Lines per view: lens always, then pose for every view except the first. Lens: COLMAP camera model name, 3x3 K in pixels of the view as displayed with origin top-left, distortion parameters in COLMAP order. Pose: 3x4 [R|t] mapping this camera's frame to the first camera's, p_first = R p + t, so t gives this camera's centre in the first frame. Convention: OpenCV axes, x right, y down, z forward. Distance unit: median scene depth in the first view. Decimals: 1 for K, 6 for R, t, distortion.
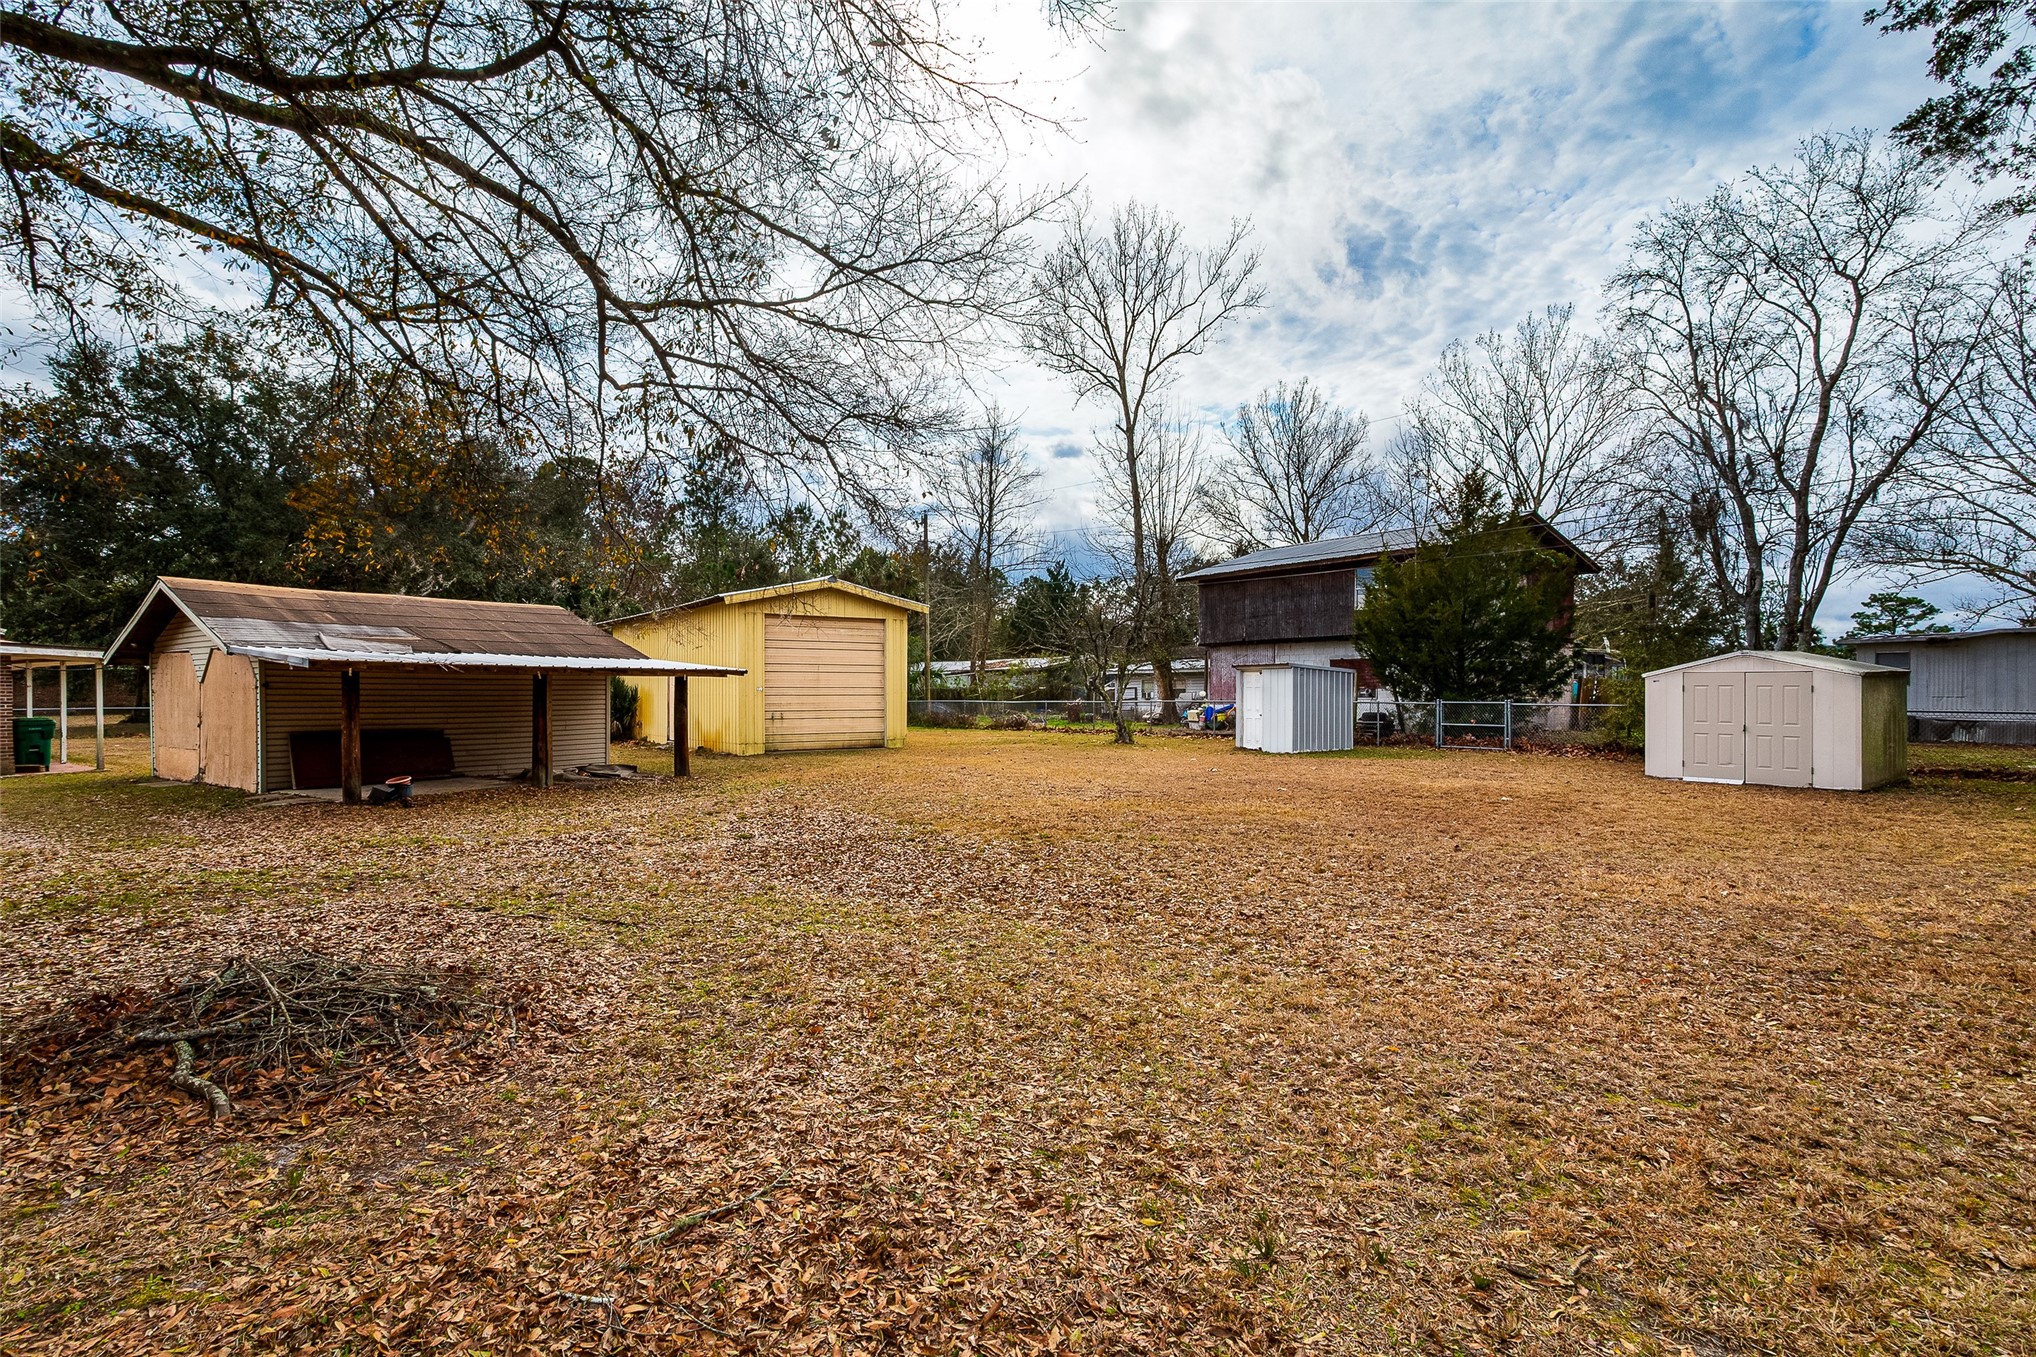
lens RADIAL K [[970.7, 0, 967.7], [0, 970.7, 678.7], [0, 0, 1]] dist [0.000180, 0.000415]
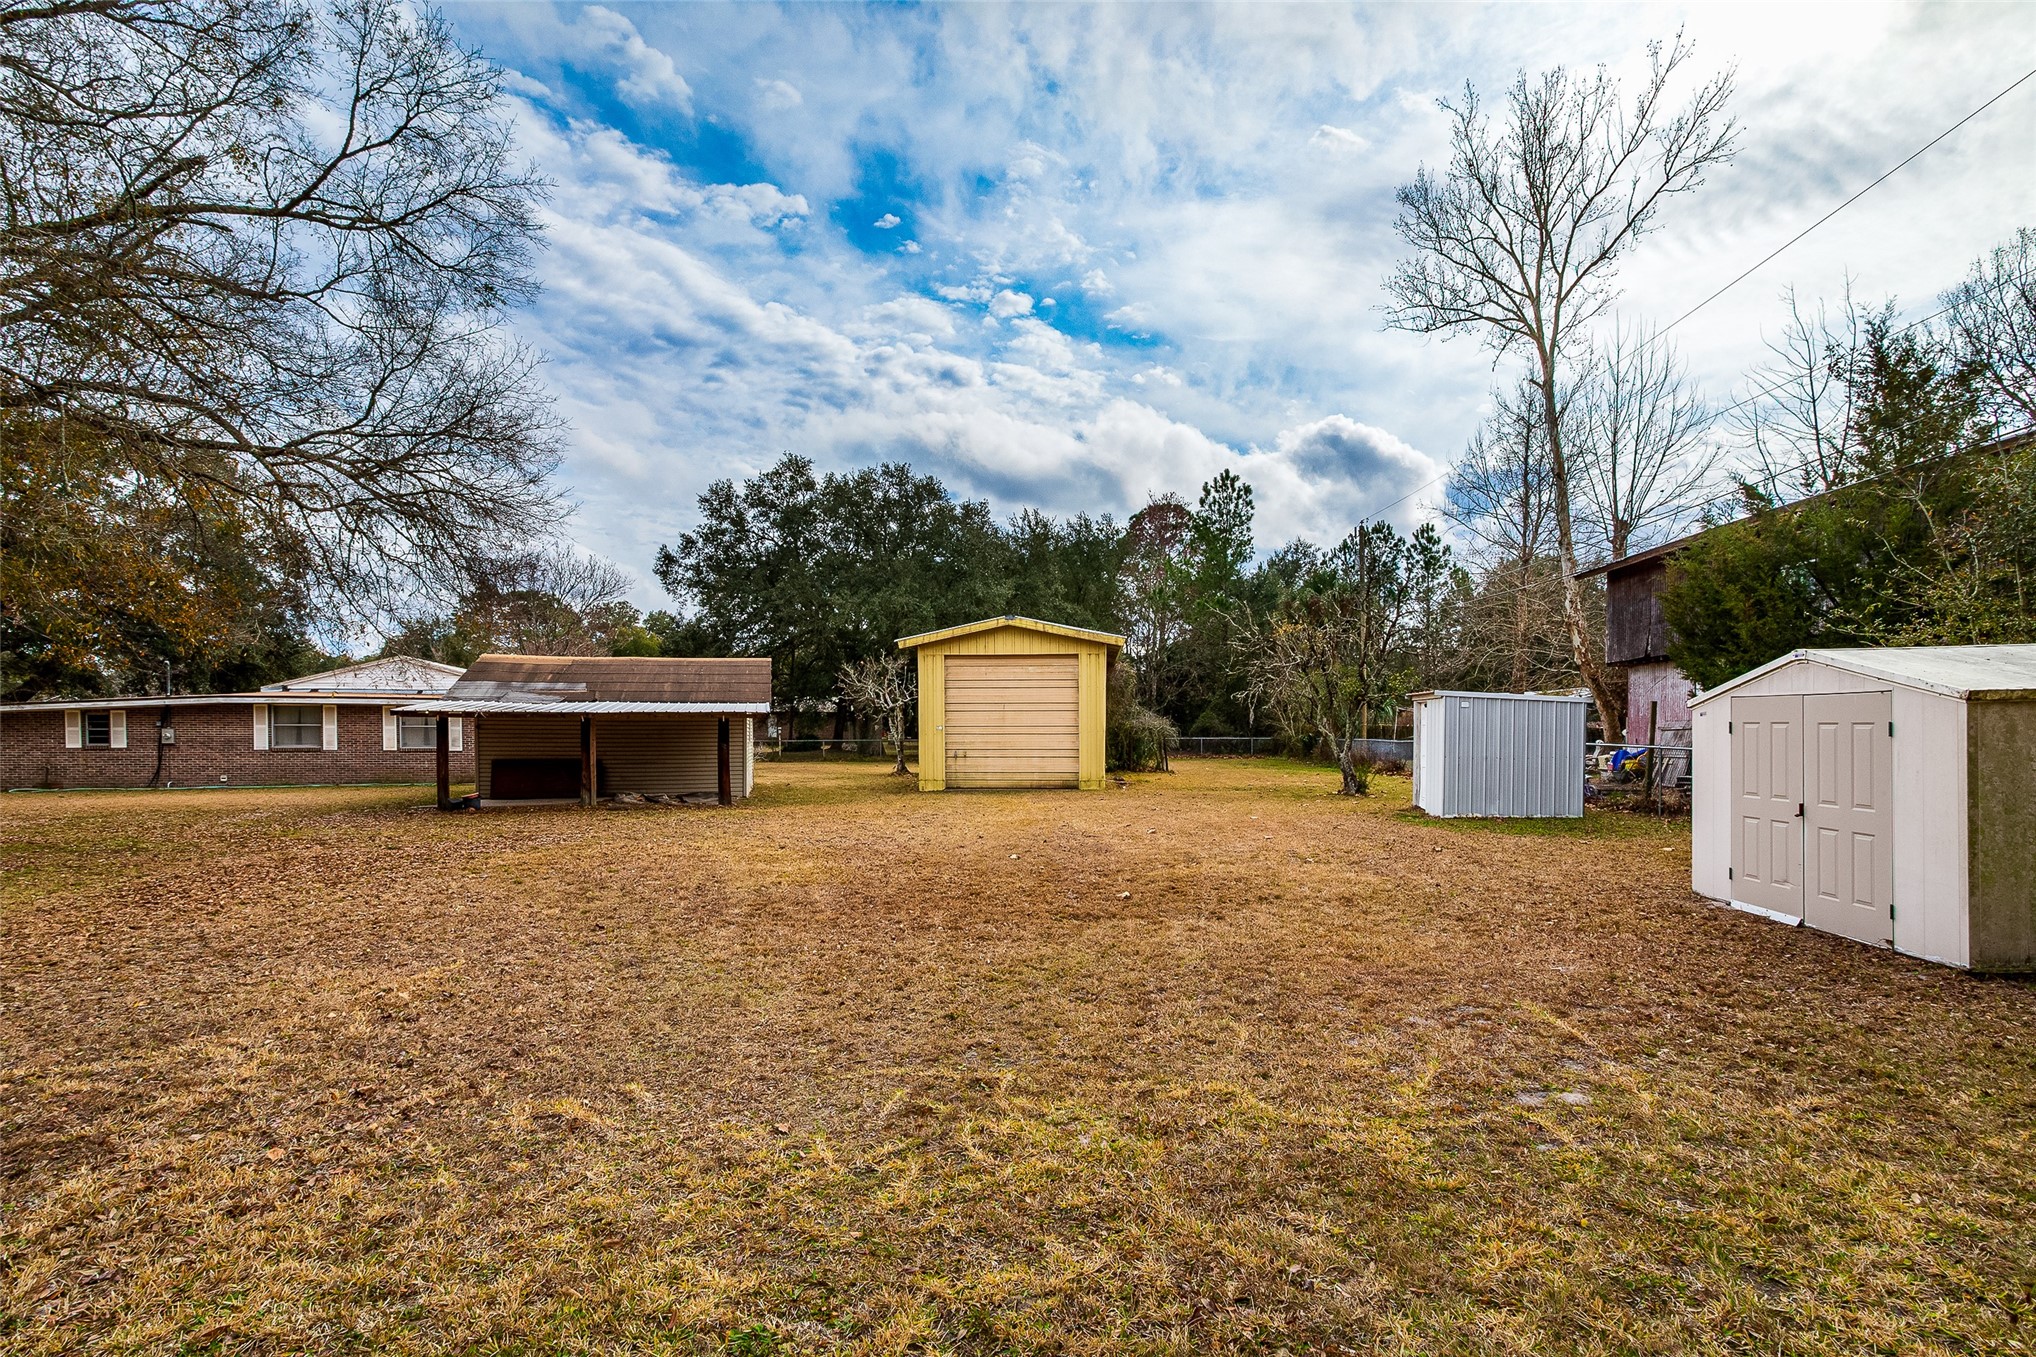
lens RADIAL K [[972.7, 0, 1015.6], [0, 972.7, 722.8], [0, 0, 1]] dist [0.000660, 0.000194]
pose [[0.779523, -0.004088, -0.626360, 0.446074], [0.010257, 0.999928, 0.006240, -0.000585], [0.626290, -0.011289, 0.779509, 0.208632]]
